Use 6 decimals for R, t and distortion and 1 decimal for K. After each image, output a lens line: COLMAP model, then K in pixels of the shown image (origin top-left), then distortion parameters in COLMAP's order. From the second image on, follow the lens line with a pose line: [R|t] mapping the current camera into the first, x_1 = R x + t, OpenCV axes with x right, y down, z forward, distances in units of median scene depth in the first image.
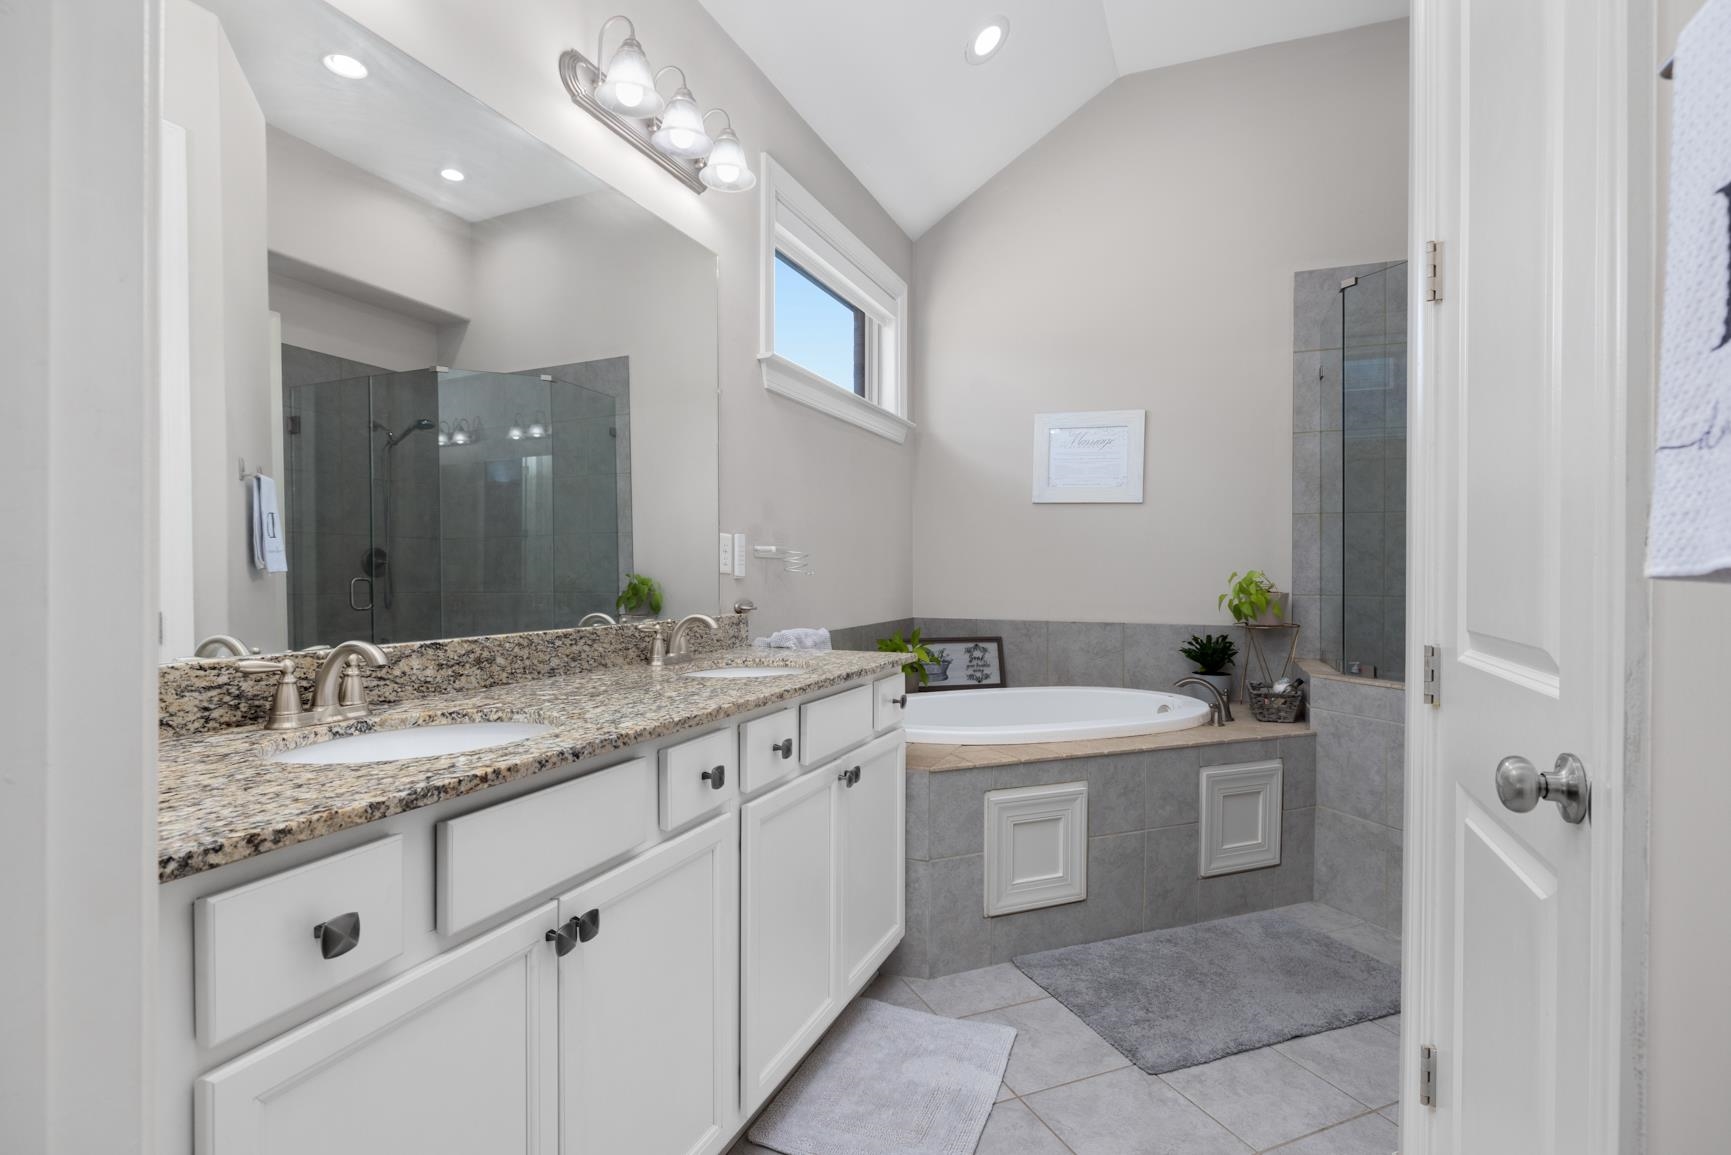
lens RADIAL K [[870.9, 0, 865.5], [0, 870.9, 577.5], [0, 0, 1]] dist [0.000144, -0.000046]
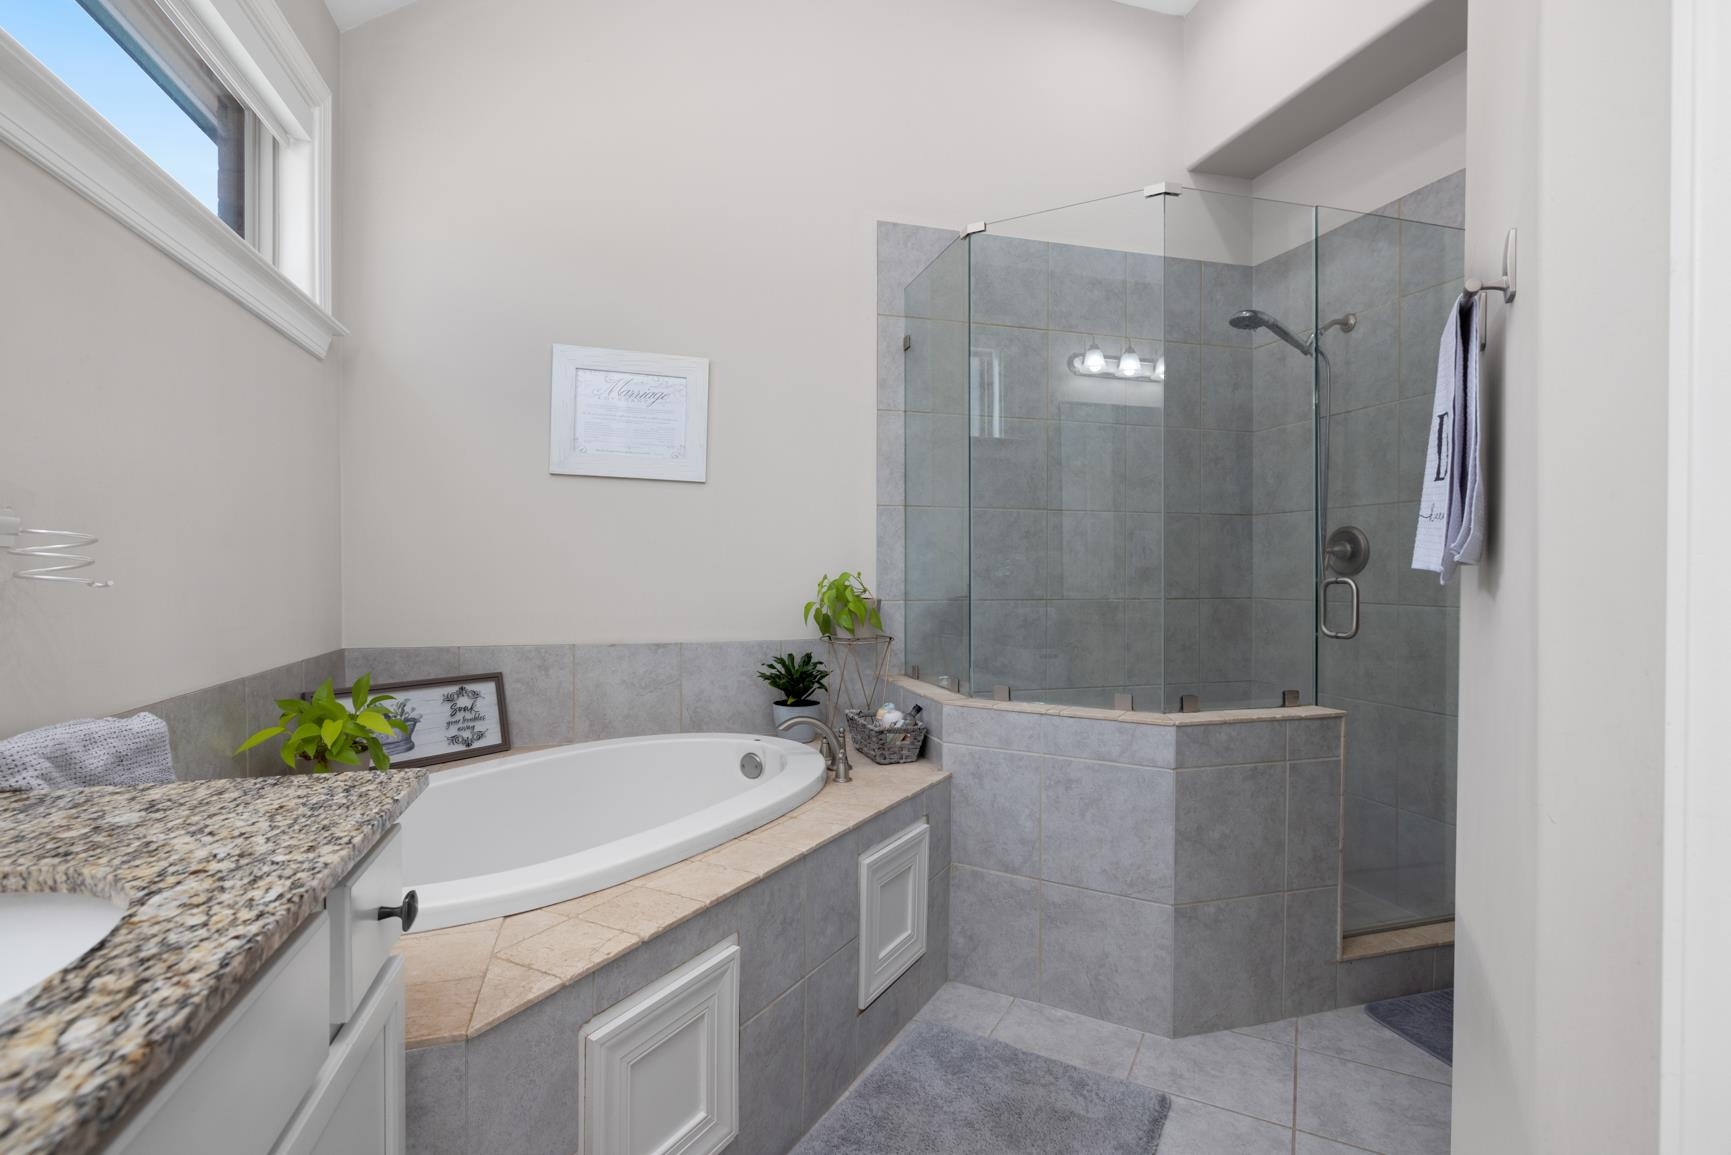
lens RADIAL K [[830.8, 0, 865.5], [0, 830.8, 577.5], [0, 0, 1]] dist [-0.003743, -0.000932]
pose [[0.789111, -0.005960, 0.614222, -0.015085], [0.004514, 0.999982, 0.003904, -0.006133], [-0.614234, -0.000308, 0.789124, 0.370650]]
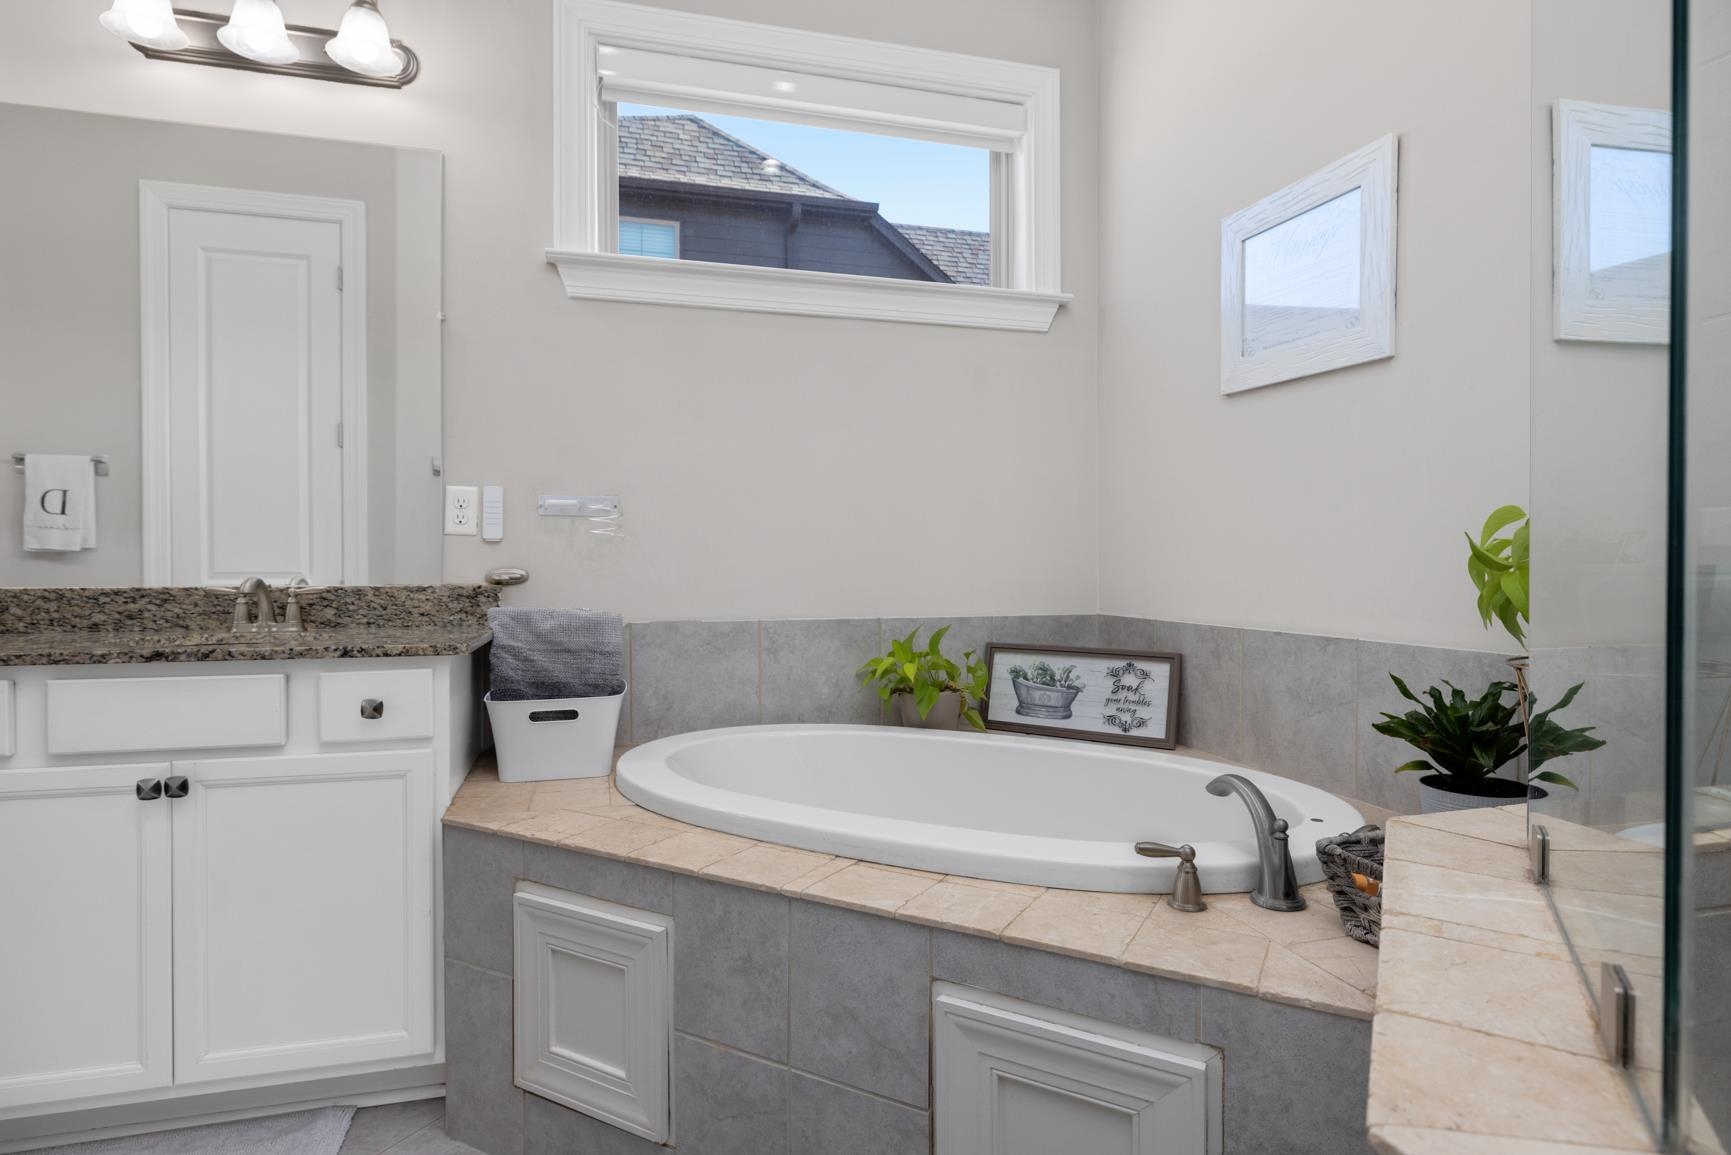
lens RADIAL K [[939.3, 0, 865.5], [0, 939.3, 577.5], [0, 0, 1]] dist [0.001163, -0.000286]
pose [[0.603714, 0.007277, -0.797168, 0.563590], [-0.004278, 0.999974, 0.005889, 0.020864], [0.797190, -0.000145, 0.603729, 0.556840]]
